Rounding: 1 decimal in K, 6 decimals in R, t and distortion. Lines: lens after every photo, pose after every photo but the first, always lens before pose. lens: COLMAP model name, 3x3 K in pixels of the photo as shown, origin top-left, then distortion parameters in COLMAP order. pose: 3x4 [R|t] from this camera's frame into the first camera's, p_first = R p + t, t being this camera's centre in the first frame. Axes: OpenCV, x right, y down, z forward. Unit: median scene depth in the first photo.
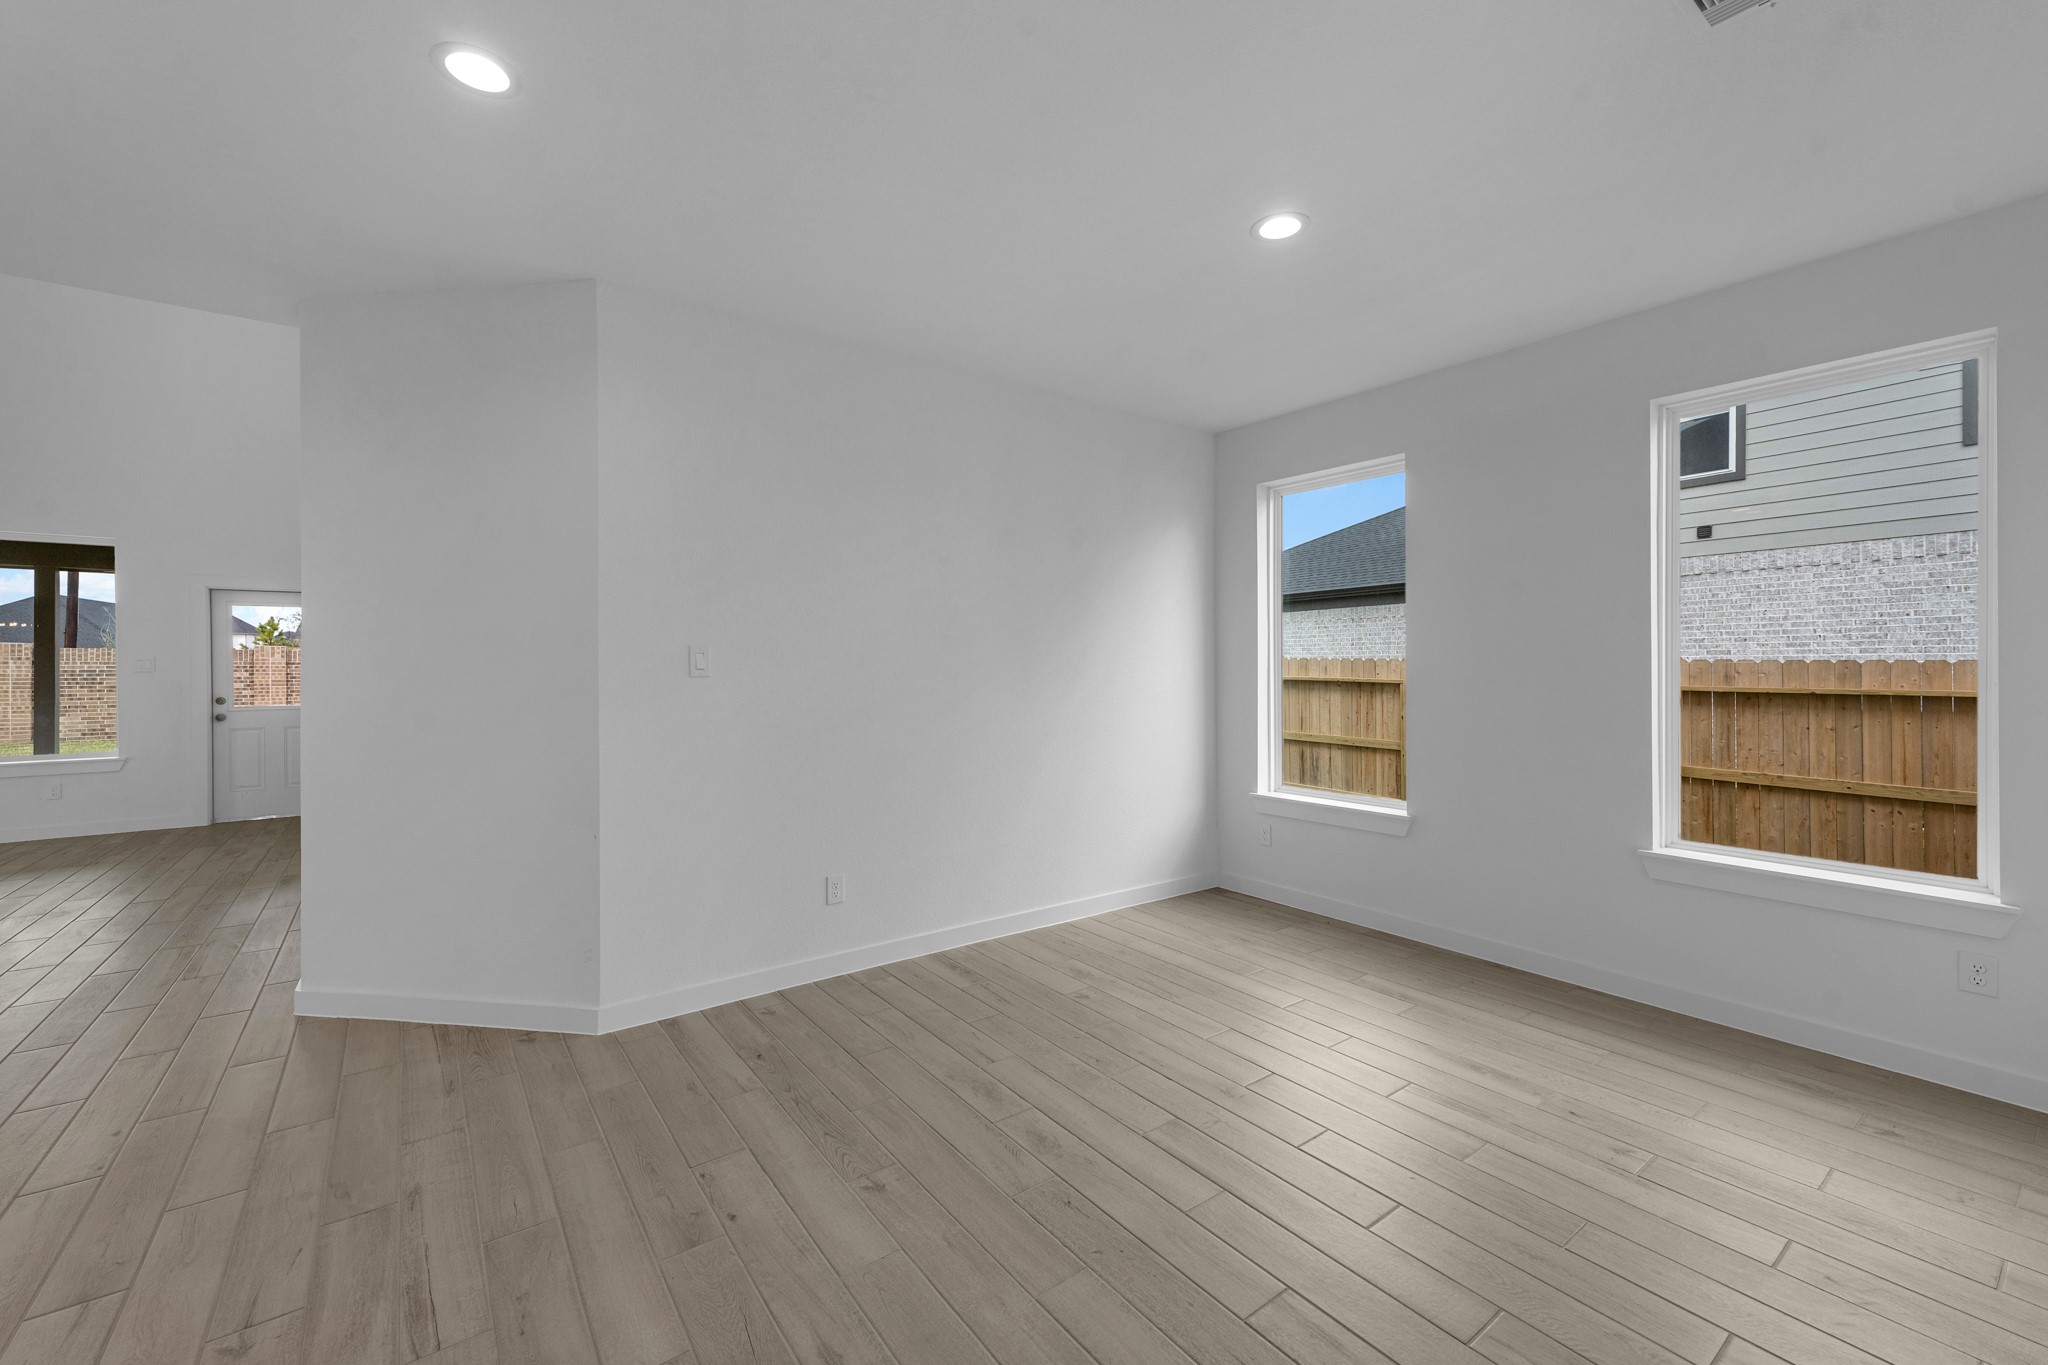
lens RADIAL K [[827.5, 0, 1008.2], [0, 827.5, 679.1], [0, 0, 1]] dist [0.007019, -0.000236]
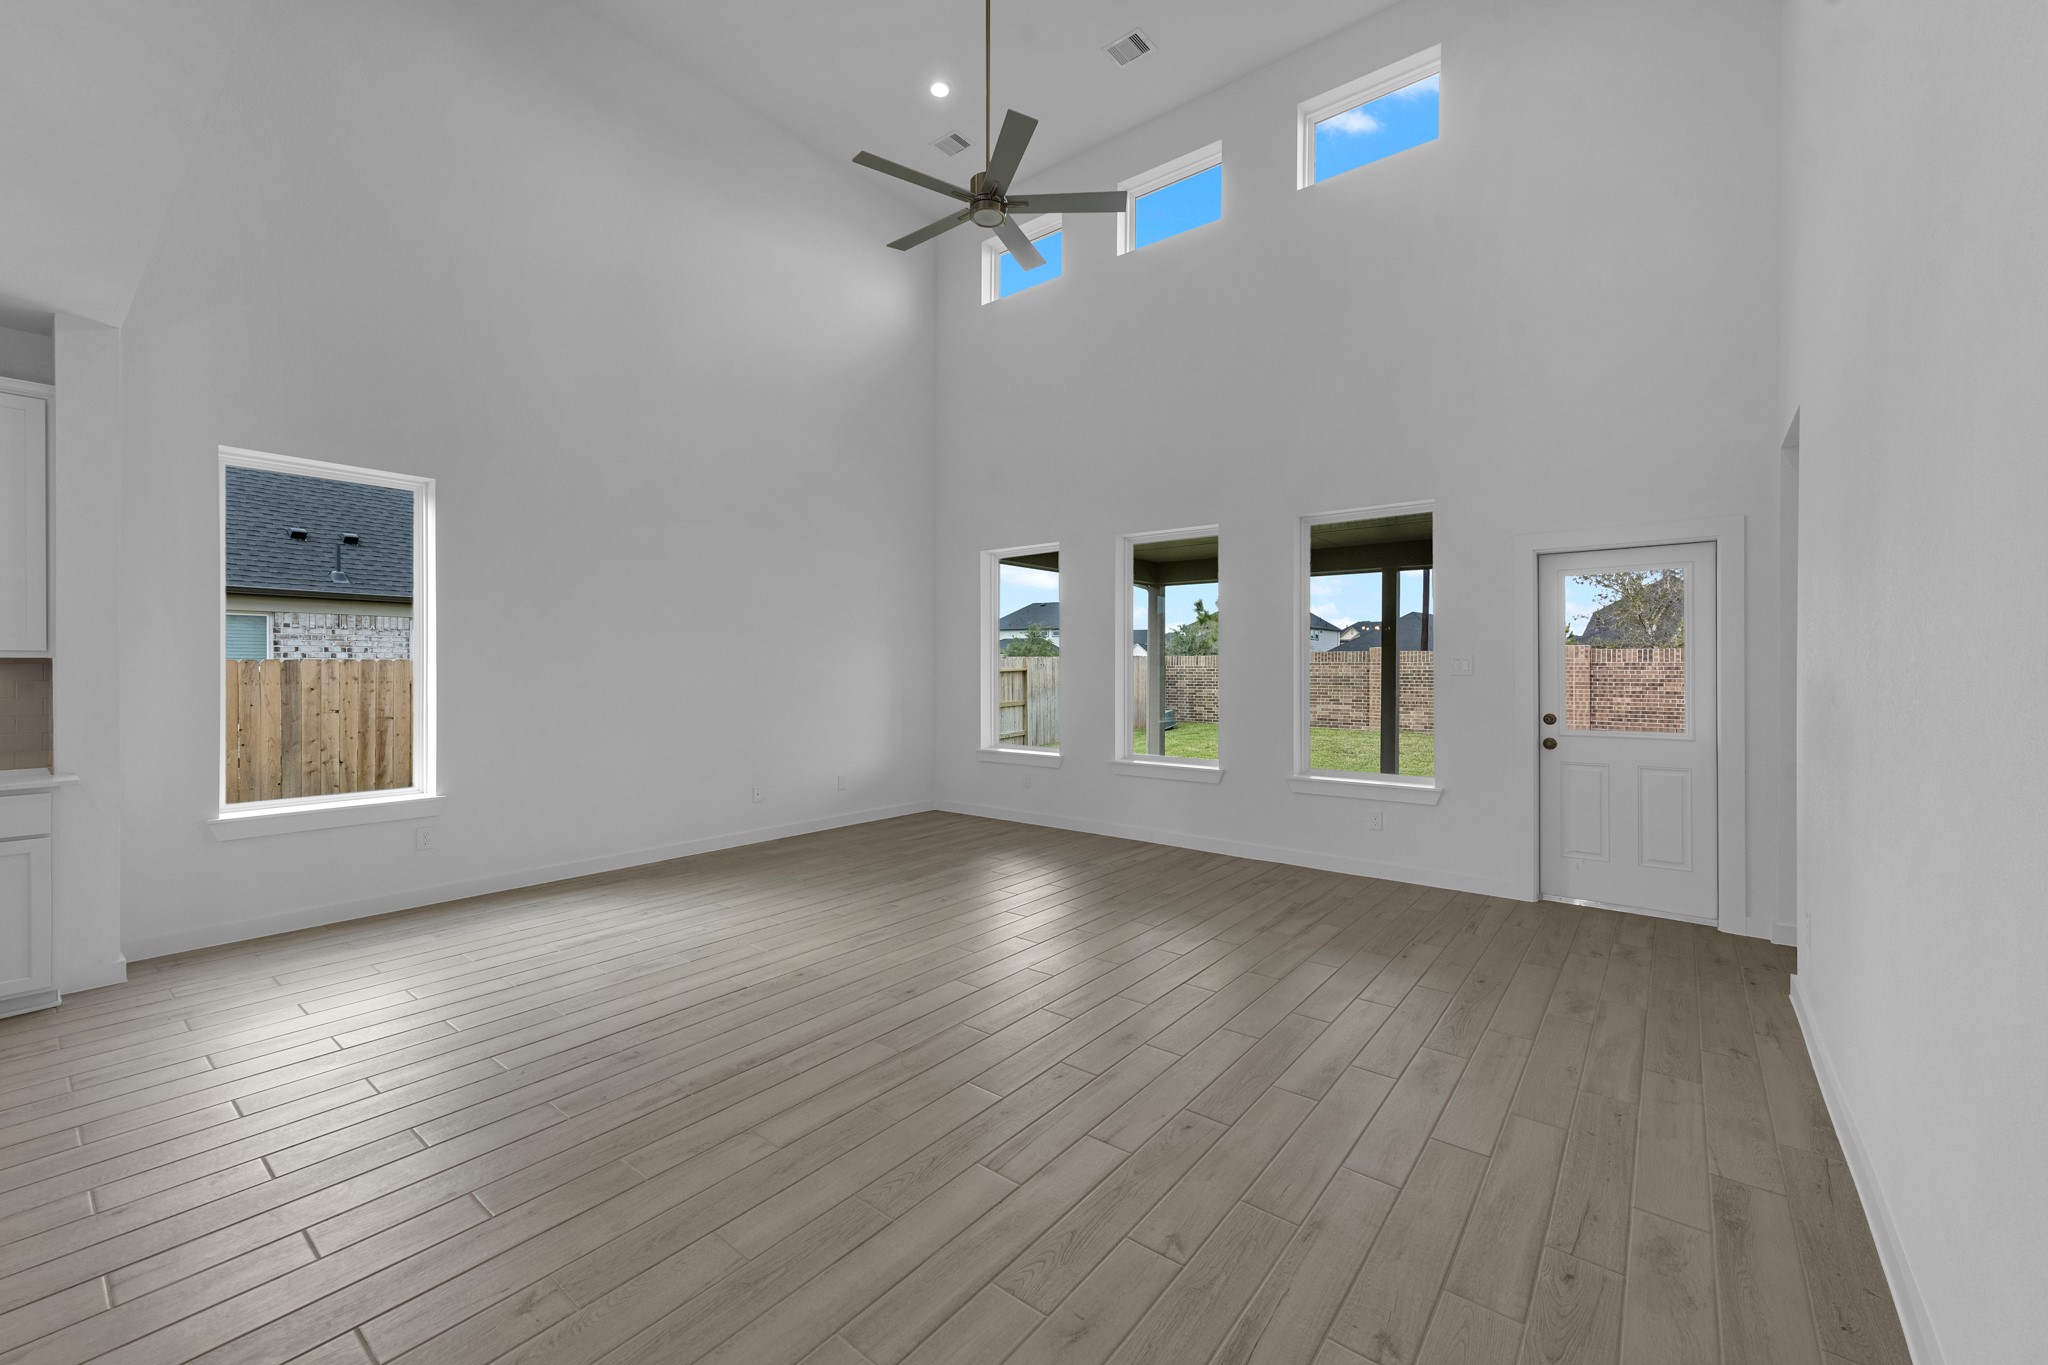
lens RADIAL K [[827.5, 0, 1008.2], [0, 827.5, 679.1], [0, 0, 1]] dist [0.007019, -0.000236]
pose [[0.258616, 0.010805, -0.965920, -0.401377], [-0.011271, 0.999903, 0.008168, -0.007134], [0.965915, 0.008774, 0.258713, 0.391345]]
